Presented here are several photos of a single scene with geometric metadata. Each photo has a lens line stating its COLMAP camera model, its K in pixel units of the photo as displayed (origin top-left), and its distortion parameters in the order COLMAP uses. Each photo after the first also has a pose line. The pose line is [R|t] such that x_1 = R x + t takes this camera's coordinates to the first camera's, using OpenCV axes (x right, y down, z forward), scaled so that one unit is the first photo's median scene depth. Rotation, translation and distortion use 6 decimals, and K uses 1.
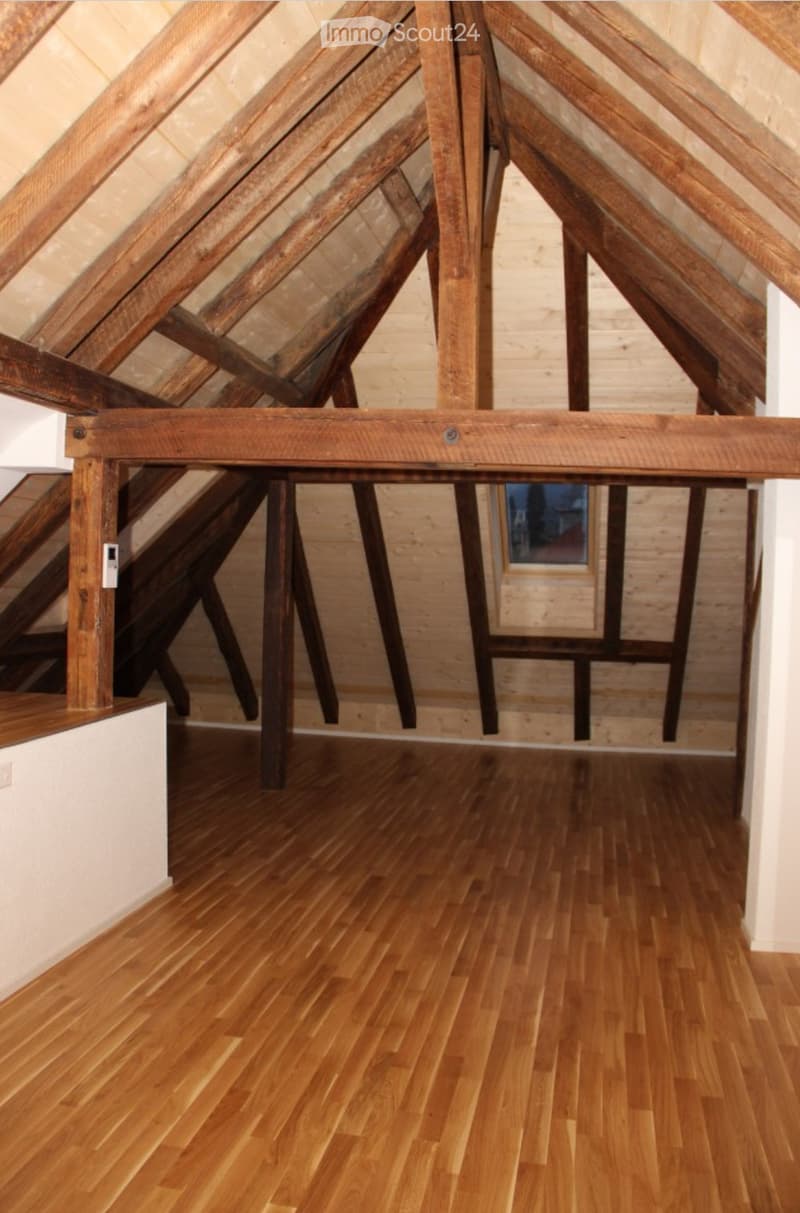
lens RADIAL K [[1056.8, 0, 400.0], [0, 1056.8, 606.5], [0, 0, 1]] dist [-0.184211, 0.164932]
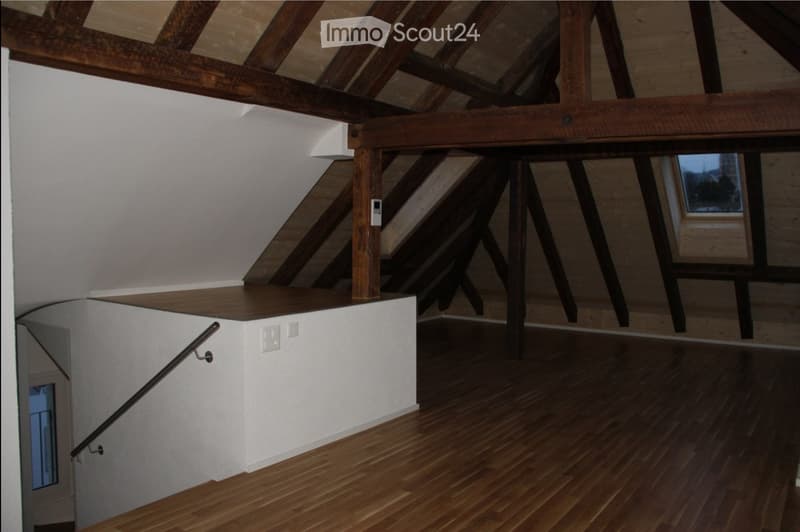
lens RADIAL K [[697.0, 0, 400.0], [0, 697.0, 266.0], [0, 0, 1]] dist [-0.184211, 0.164932]
pose [[0.915963, 0.003308, -0.401250, 0.205961], [0.002536, 0.999898, 0.014033, 0.031357], [0.401255, -0.013871, 0.915861, -0.007536]]
